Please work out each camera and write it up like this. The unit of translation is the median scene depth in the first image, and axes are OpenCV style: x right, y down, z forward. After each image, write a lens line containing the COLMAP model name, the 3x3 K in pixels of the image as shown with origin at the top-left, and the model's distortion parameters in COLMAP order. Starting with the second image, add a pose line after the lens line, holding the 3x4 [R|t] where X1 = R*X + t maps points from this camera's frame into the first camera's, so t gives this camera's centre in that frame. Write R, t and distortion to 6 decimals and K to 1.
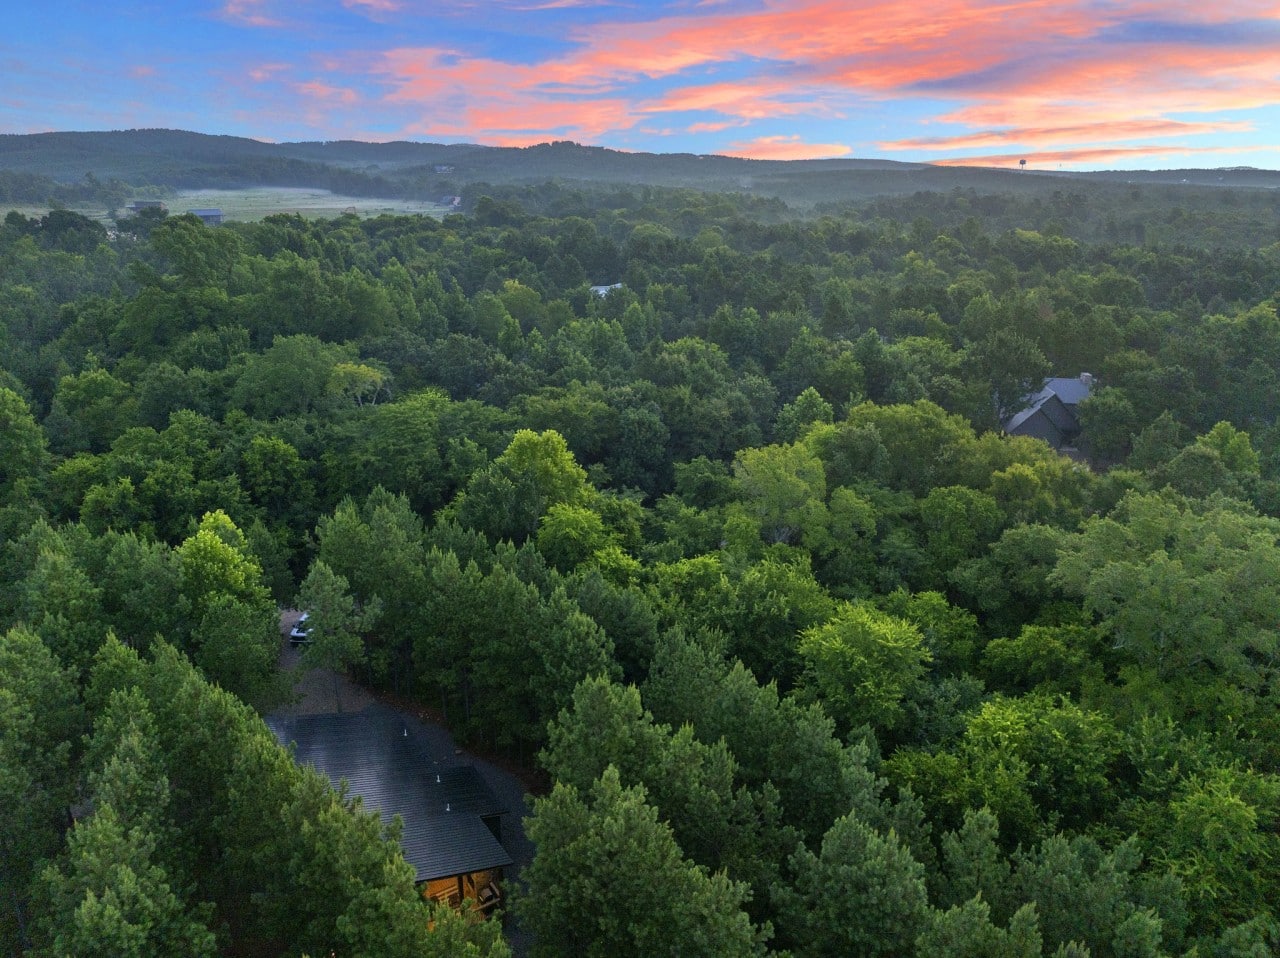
lens RADIAL K [[927.1, 0, 641.2], [0, 927.1, 478.5], [0, 0, 1]] dist [-0.043460, 0.015983]
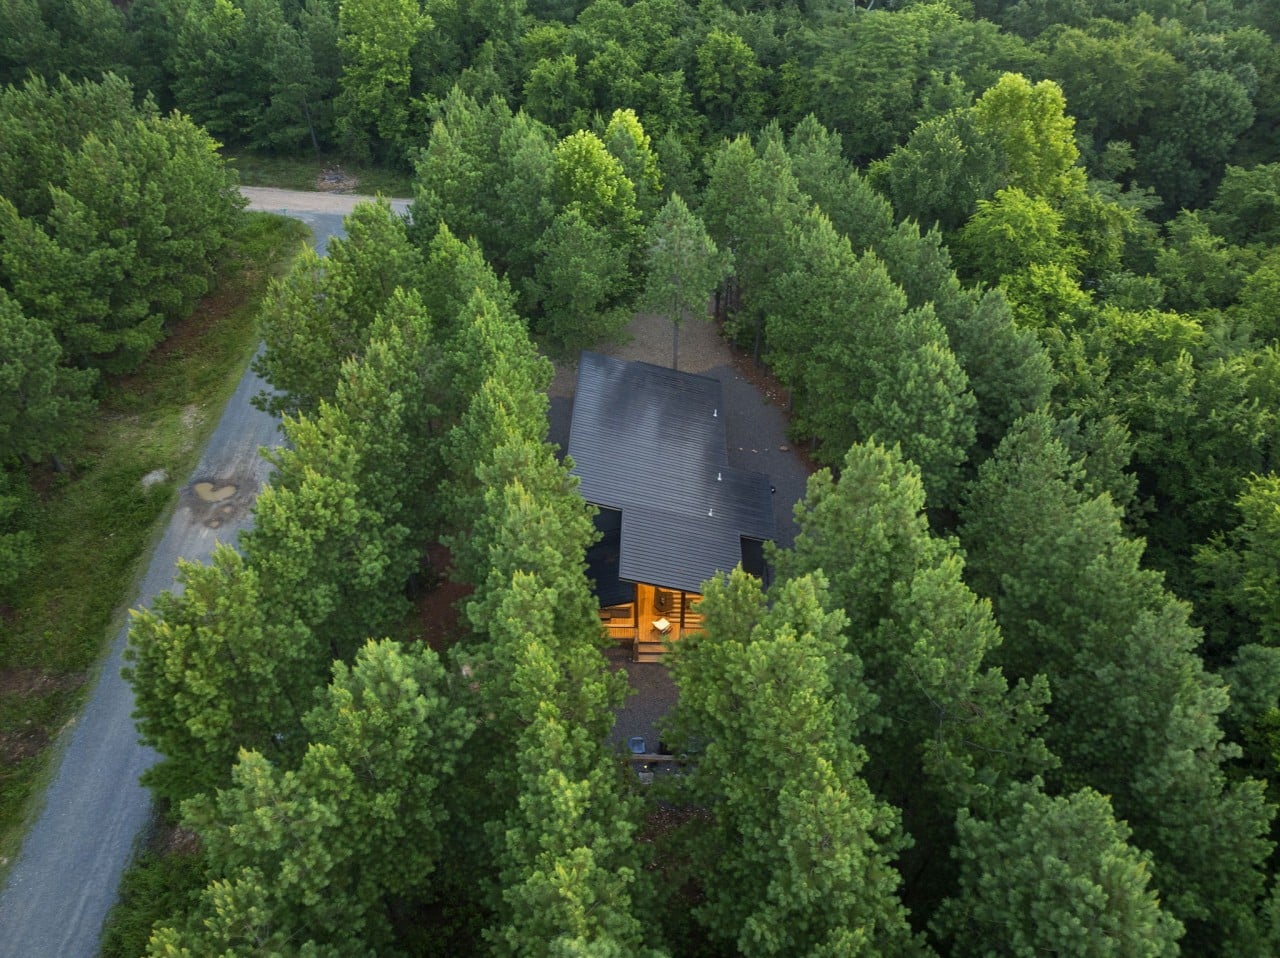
lens RADIAL K [[927.1, 0, 638.4], [0, 927.1, 477.2], [0, 0, 1]] dist [-0.043460, 0.015983]
pose [[0.808896, 0.368600, -0.458062, 0.085665], [-0.166837, 0.890957, 0.422328, -0.025043], [0.563784, -0.265198, 0.782188, 0.183977]]
